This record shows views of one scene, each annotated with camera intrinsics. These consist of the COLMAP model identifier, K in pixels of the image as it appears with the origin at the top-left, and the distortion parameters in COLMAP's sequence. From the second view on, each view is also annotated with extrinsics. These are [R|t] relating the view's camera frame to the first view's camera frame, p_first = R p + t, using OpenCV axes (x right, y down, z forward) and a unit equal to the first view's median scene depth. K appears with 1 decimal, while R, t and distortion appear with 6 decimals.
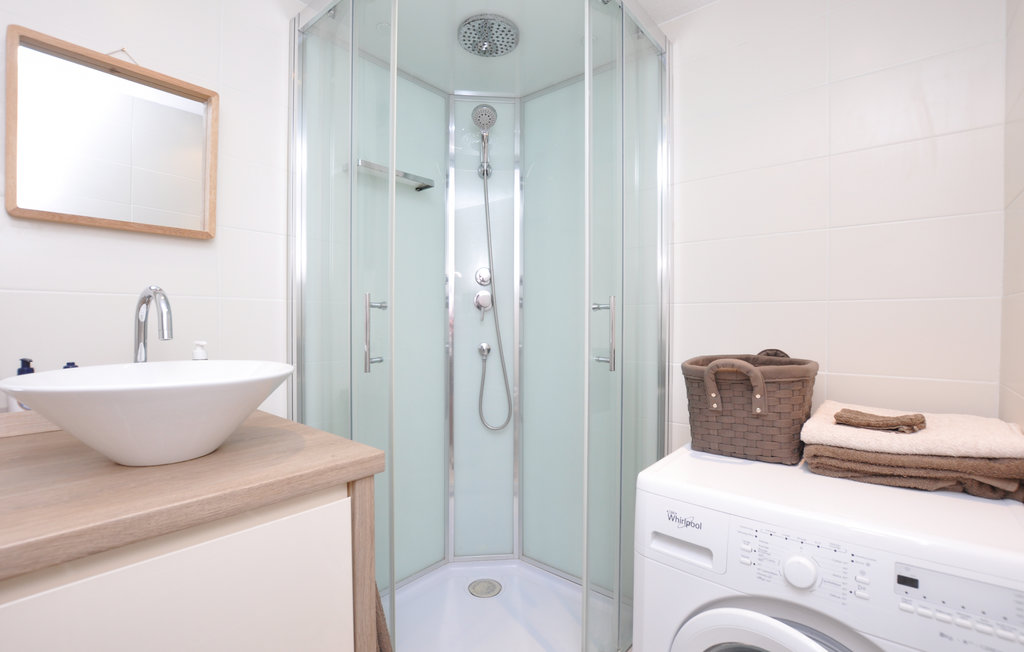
lens RADIAL K [[464.0, 0, 510.2], [0, 464.0, 323.6], [0, 0, 1]] dist [-0.028645, -0.001277]
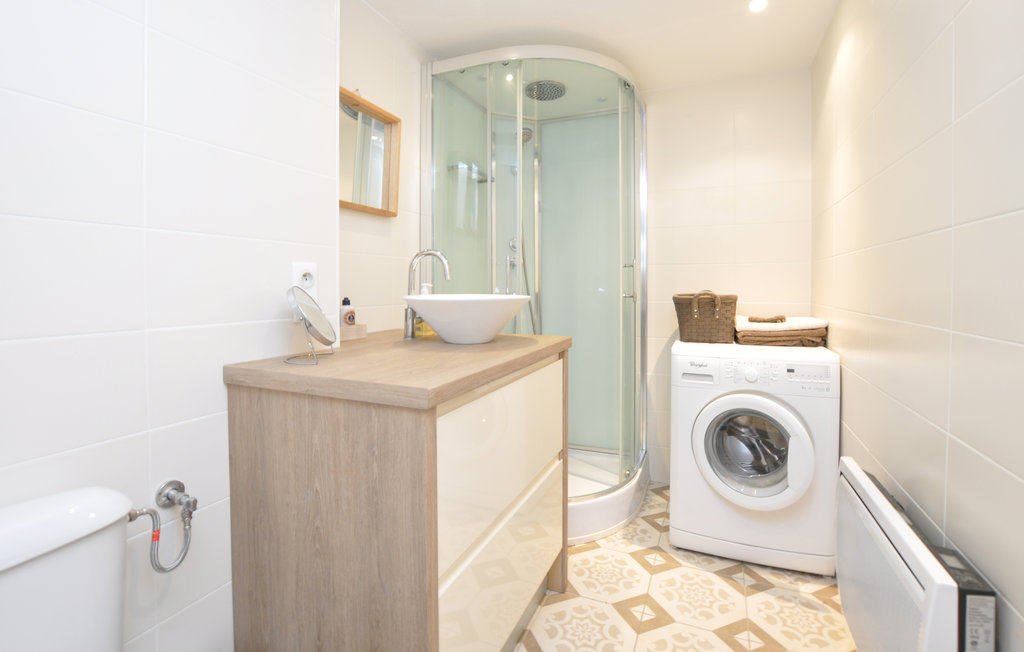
lens RADIAL K [[464.0, 0, 526.5], [0, 464.0, 287.3], [0, 0, 1]] dist [-0.028645, -0.001277]
pose [[0.951148, -0.001354, 0.308733, -0.949217], [0.002766, 0.999988, -0.004138, 0.069317], [-0.308724, 0.004790, 0.951140, -0.722567]]
